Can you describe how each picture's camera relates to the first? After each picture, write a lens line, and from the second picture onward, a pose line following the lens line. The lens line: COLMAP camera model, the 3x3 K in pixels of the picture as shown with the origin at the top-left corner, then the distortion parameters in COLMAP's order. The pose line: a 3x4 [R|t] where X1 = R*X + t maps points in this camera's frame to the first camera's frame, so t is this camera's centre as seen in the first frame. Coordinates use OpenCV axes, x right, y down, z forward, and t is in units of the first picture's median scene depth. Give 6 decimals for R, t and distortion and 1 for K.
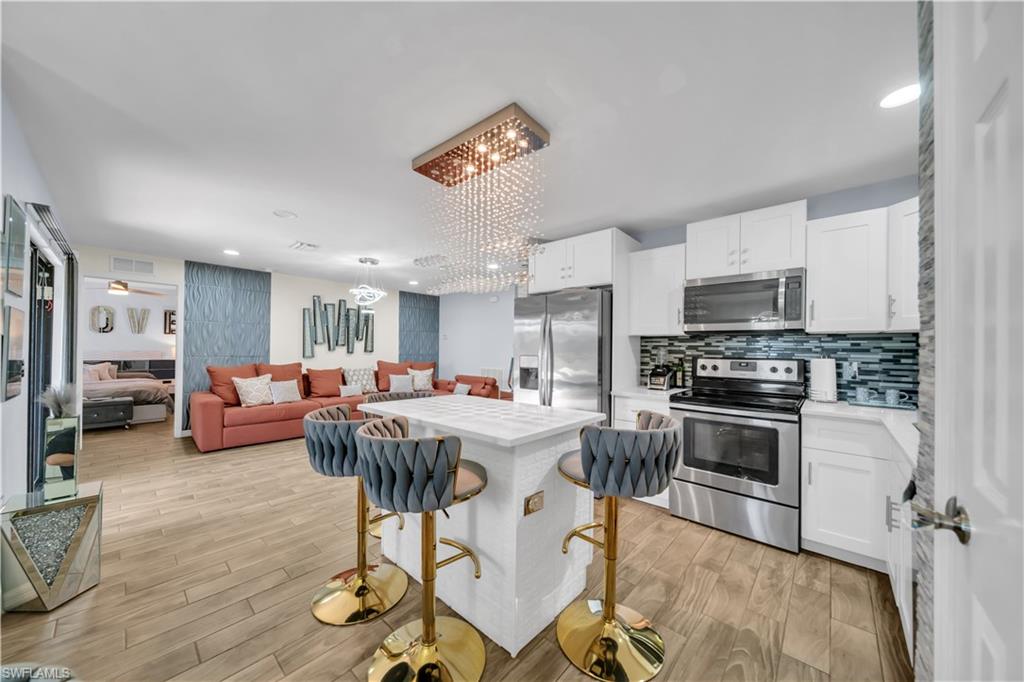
lens RADIAL K [[353.7, 0, 512.5], [0, 353.7, 346.8], [0, 0, 1]] dist [0.001893, -0.001897]
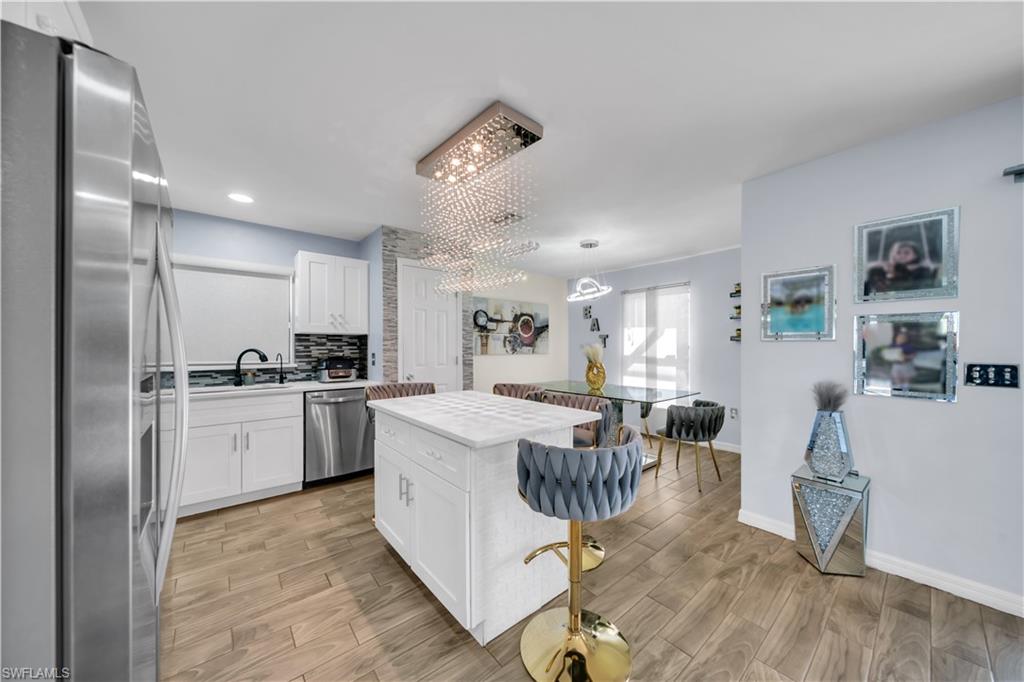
lens RADIAL K [[353.7, 0, 512.5], [0, 353.7, 346.8], [0, 0, 1]] dist [0.001893, -0.001897]
pose [[-0.990144, -0.010545, 0.139654, -0.179554], [-0.011053, 0.999935, -0.002865, 0.002890], [-0.139615, -0.004381, -0.990196, 0.991831]]
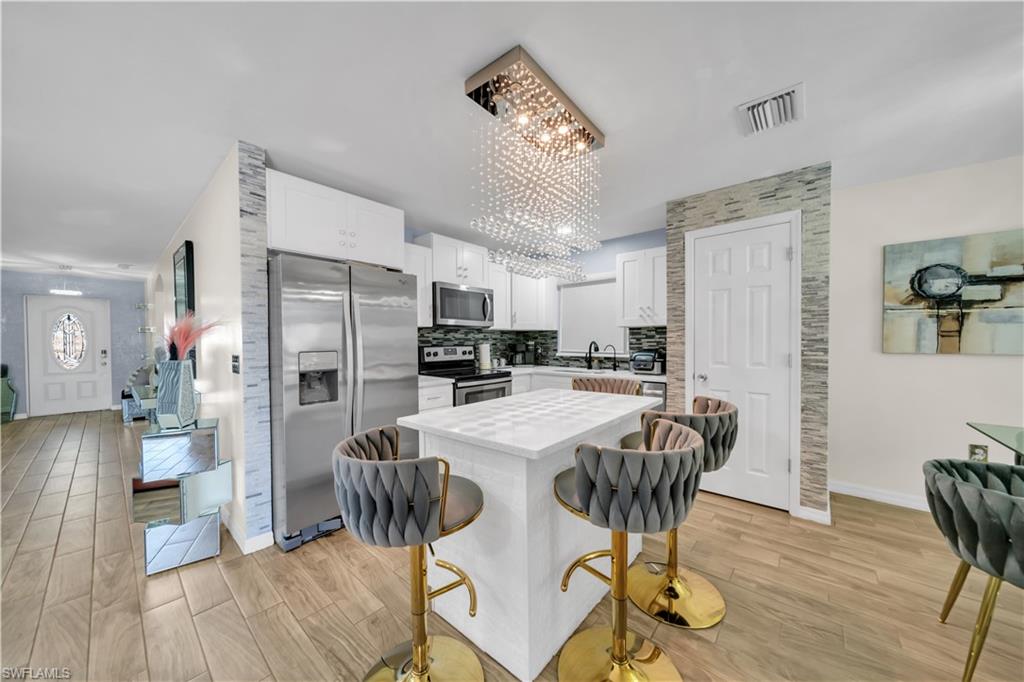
lens RADIAL K [[353.7, 0, 512.5], [0, 353.7, 346.8], [0, 0, 1]] dist [0.001893, -0.001897]
pose [[-0.020355, -0.030527, 0.999327, -0.496037], [0.001050, 0.999533, 0.030555, -0.003298], [-0.999792, 0.001671, -0.020314, 0.554683]]
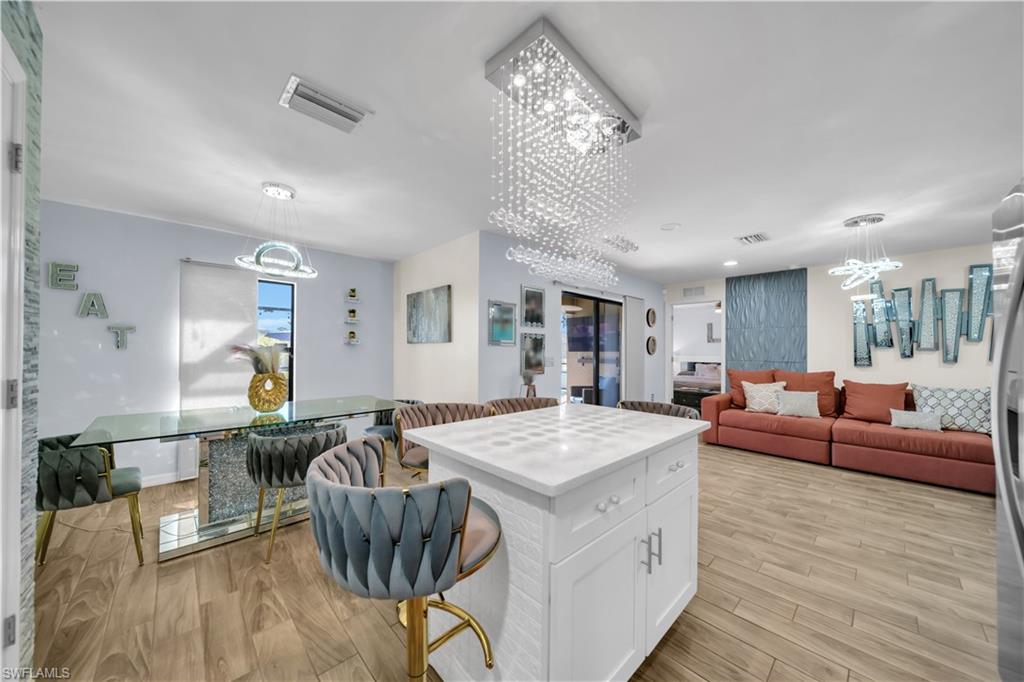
lens RADIAL K [[353.7, 0, 512.5], [0, 353.7, 346.8], [0, 0, 1]] dist [0.001893, -0.001897]
pose [[-0.073573, -0.018489, -0.997118, 0.345295], [-0.001314, 0.999829, -0.018442, 0.005916], [0.997289, -0.000047, -0.073585, 0.464356]]
